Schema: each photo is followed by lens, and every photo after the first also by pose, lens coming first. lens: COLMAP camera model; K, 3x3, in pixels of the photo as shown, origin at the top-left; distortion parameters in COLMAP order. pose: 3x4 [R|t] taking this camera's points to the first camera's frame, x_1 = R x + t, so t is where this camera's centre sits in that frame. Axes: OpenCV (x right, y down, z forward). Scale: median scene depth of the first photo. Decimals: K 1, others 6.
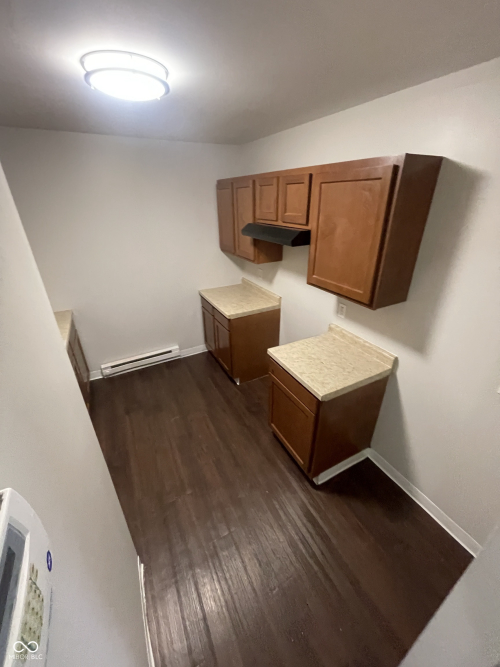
lens RADIAL K [[270.6, 0, 253.0], [0, 270.6, 334.8], [0, 0, 1]] dist [-0.000416, -0.000047]
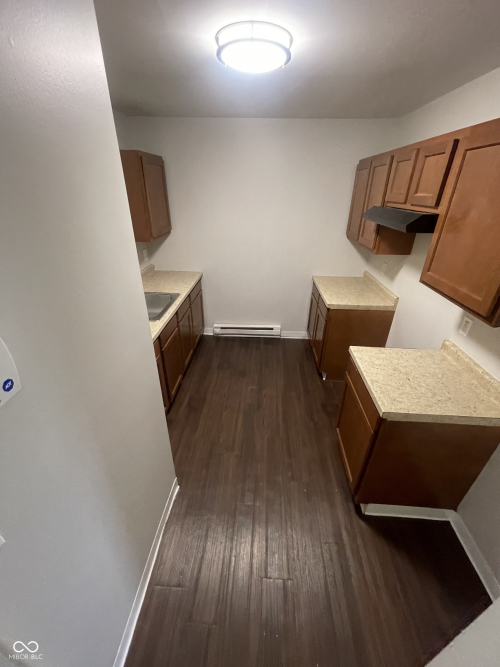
lens RADIAL K [[271.8, 0, 250.0], [0, 271.8, 333.5], [0, 0, 1]] dist [0.001022, 0.000155]
pose [[0.852650, 0.262717, -0.451628, 0.155239], [-0.253009, 0.963894, 0.083041, 0.019997], [0.457138, 0.043461, 0.888333, 0.042142]]
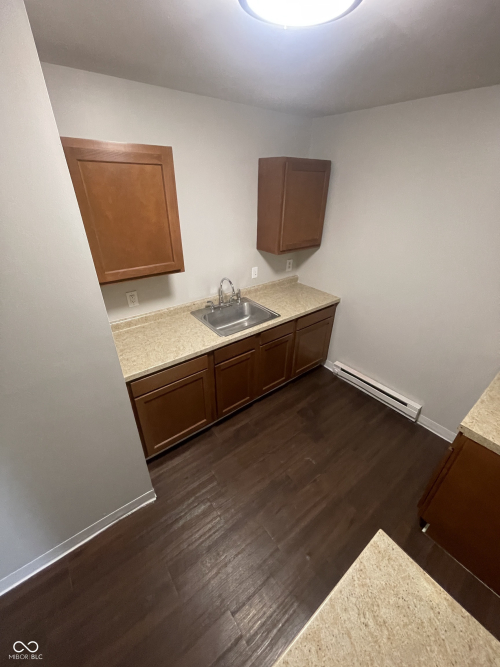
lens RADIAL K [[270.1, 0, 257.4], [0, 270.1, 330.7], [0, 0, 1]] dist [0.001378, 0.000108]
pose [[0.175599, 0.473252, -0.863248, 0.231187], [-0.465521, 0.812559, 0.350768, -0.251071], [0.867441, 0.340266, 0.362994, 0.515230]]
